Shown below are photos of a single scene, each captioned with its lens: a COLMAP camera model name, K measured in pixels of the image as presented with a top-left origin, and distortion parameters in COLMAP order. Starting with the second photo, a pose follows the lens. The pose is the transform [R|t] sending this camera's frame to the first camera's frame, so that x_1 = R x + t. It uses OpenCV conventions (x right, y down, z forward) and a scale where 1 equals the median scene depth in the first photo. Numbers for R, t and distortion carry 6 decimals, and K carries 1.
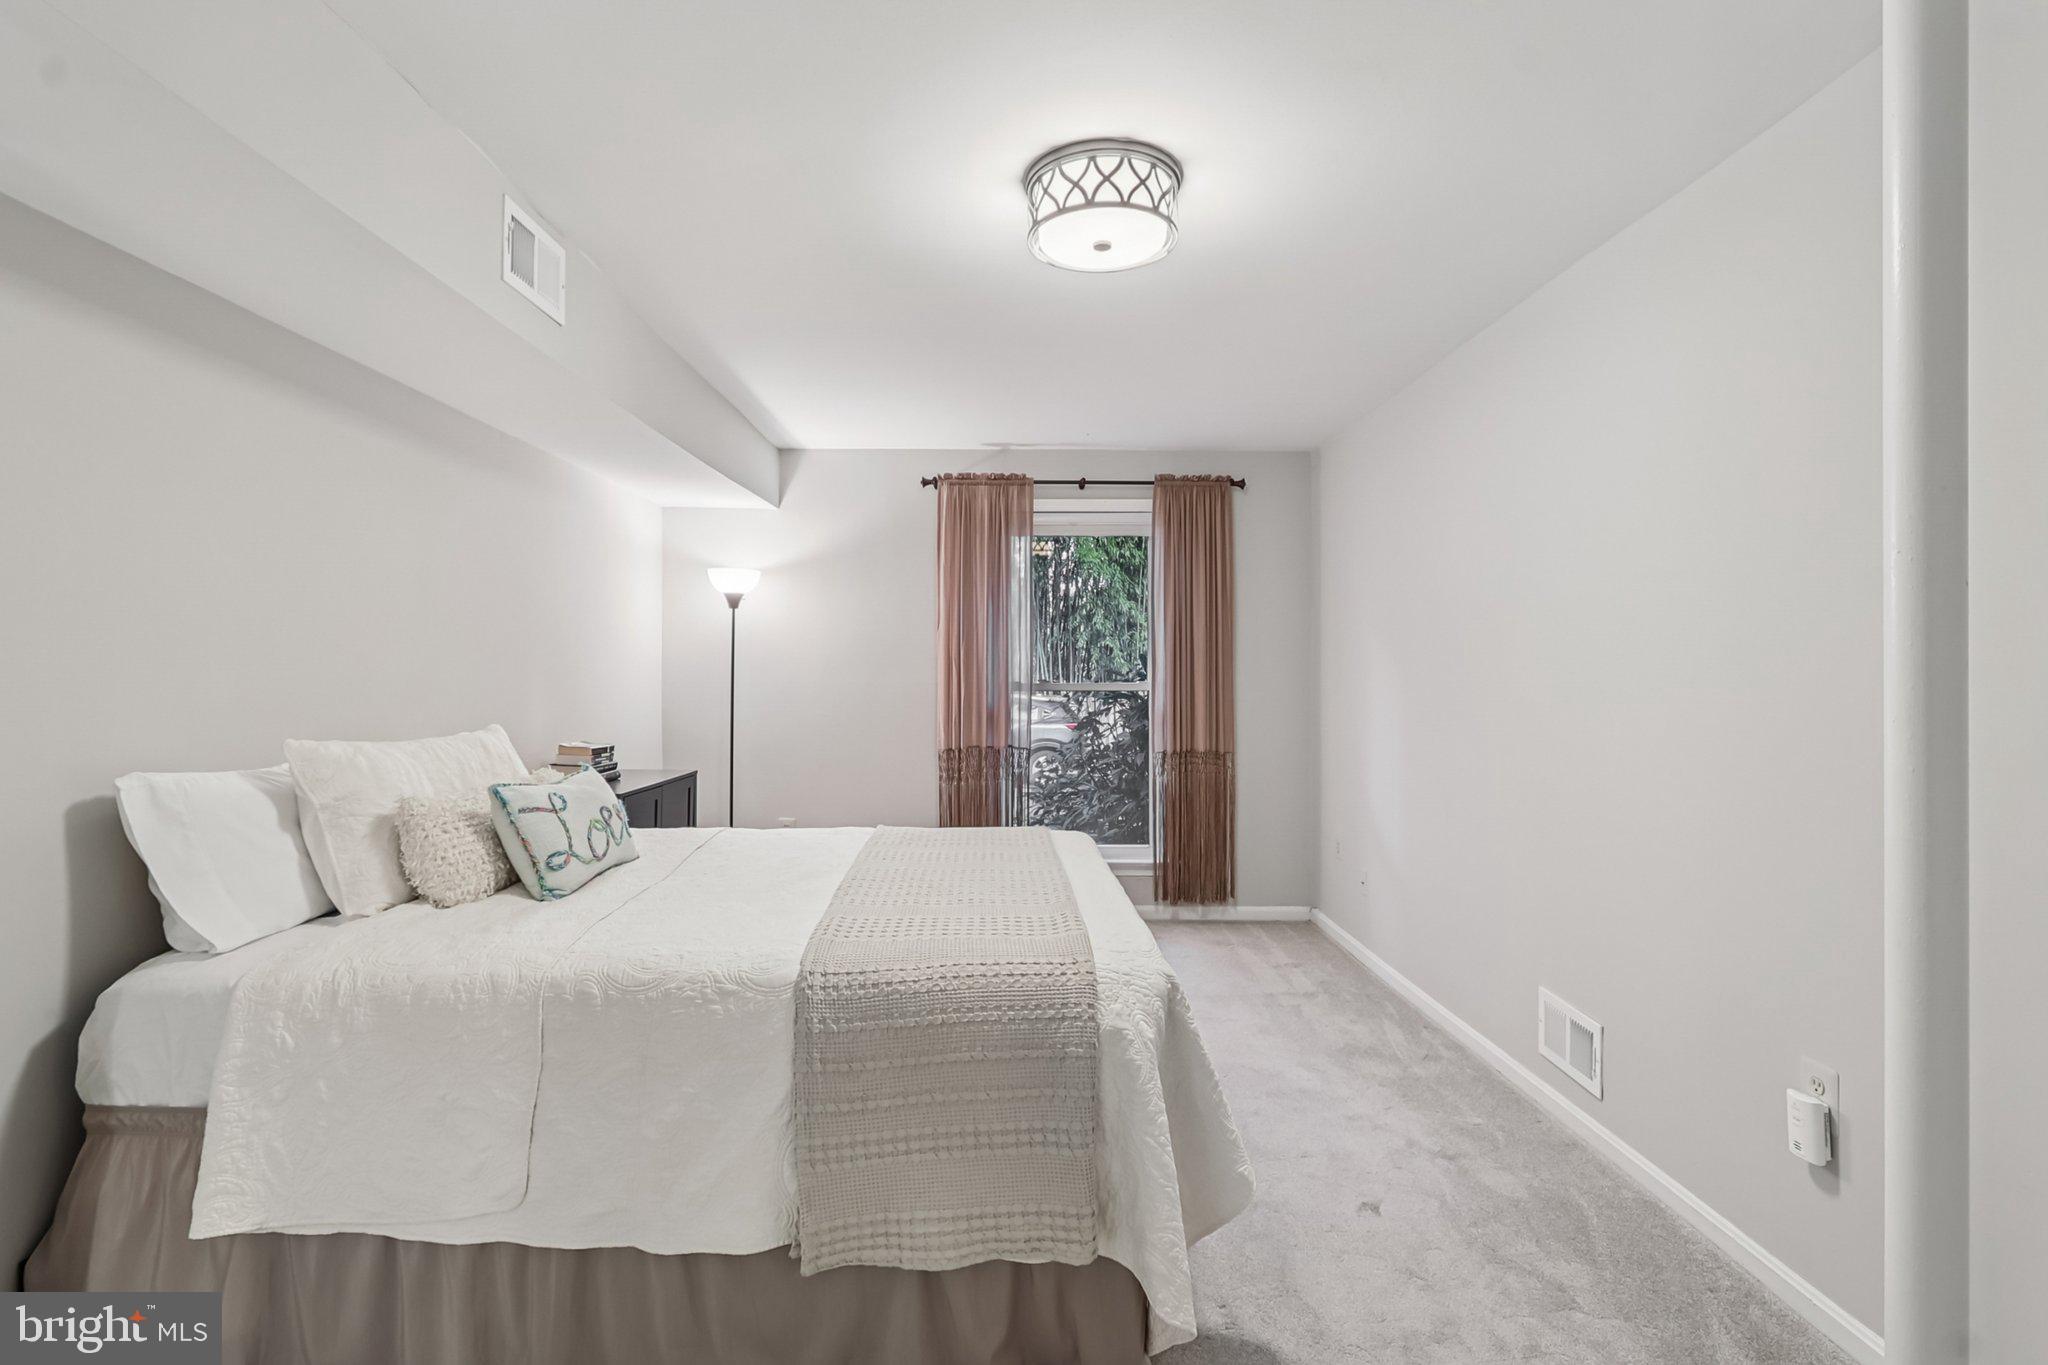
lens RADIAL K [[953.2, 0, 977.7], [0, 953.2, 678.3], [0, 0, 1]] dist [0.003311, -0.001365]
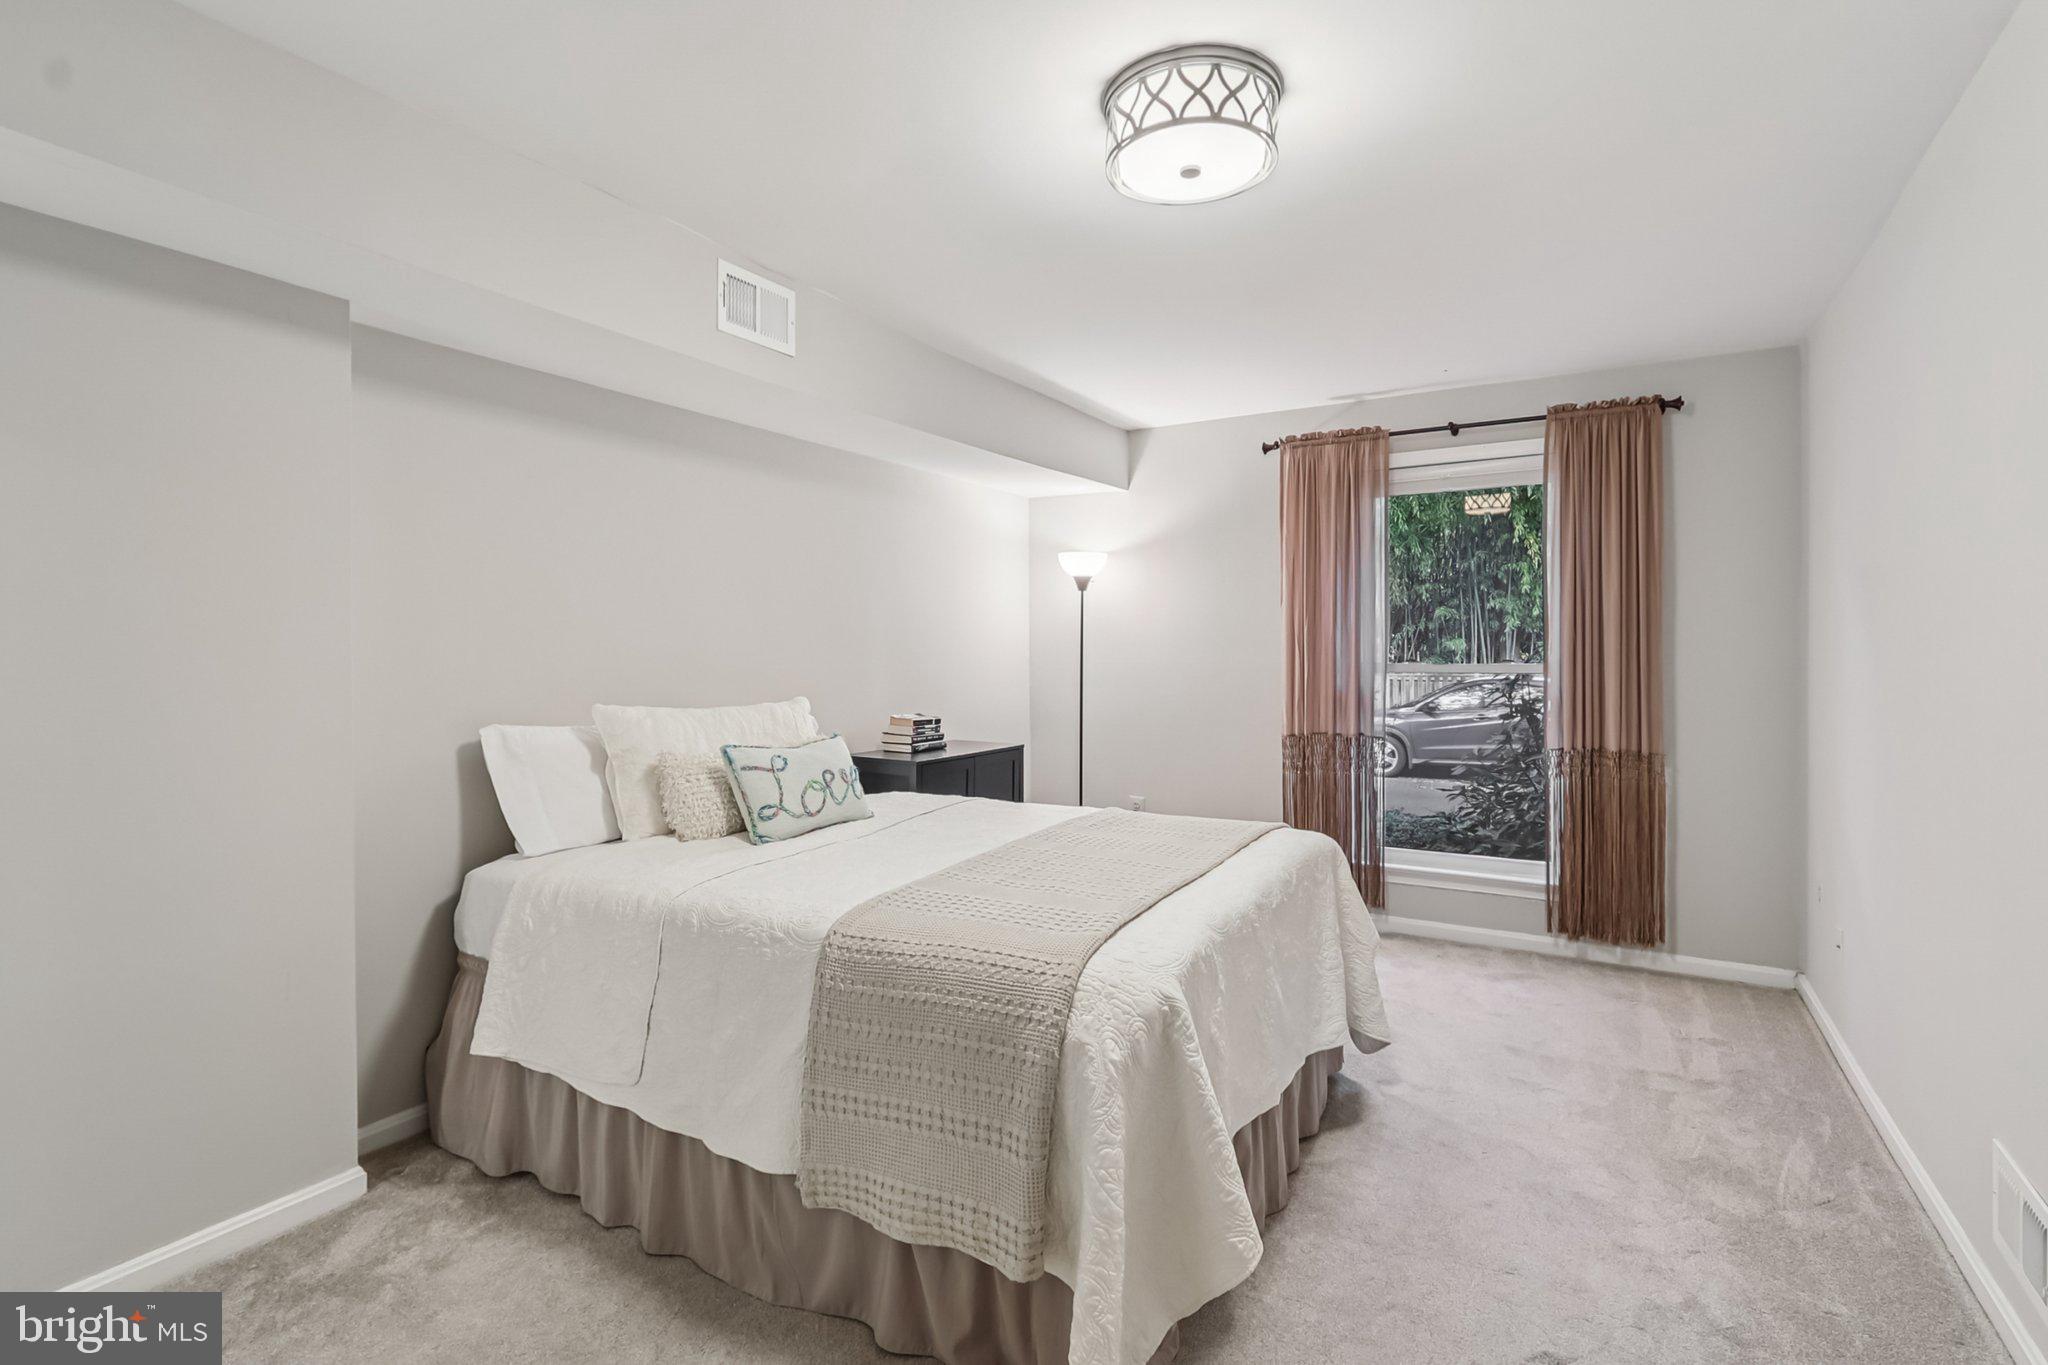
lens RADIAL K [[953.2, 0, 1019.7], [0, 953.2, 669.8], [0, 0, 1]] dist [0.003311, -0.001365]
pose [[0.860233, 0.005934, -0.509866, 0.386493], [0.000193, 0.999928, 0.011964, -0.000206], [0.509901, -0.010391, 0.860170, 0.129331]]
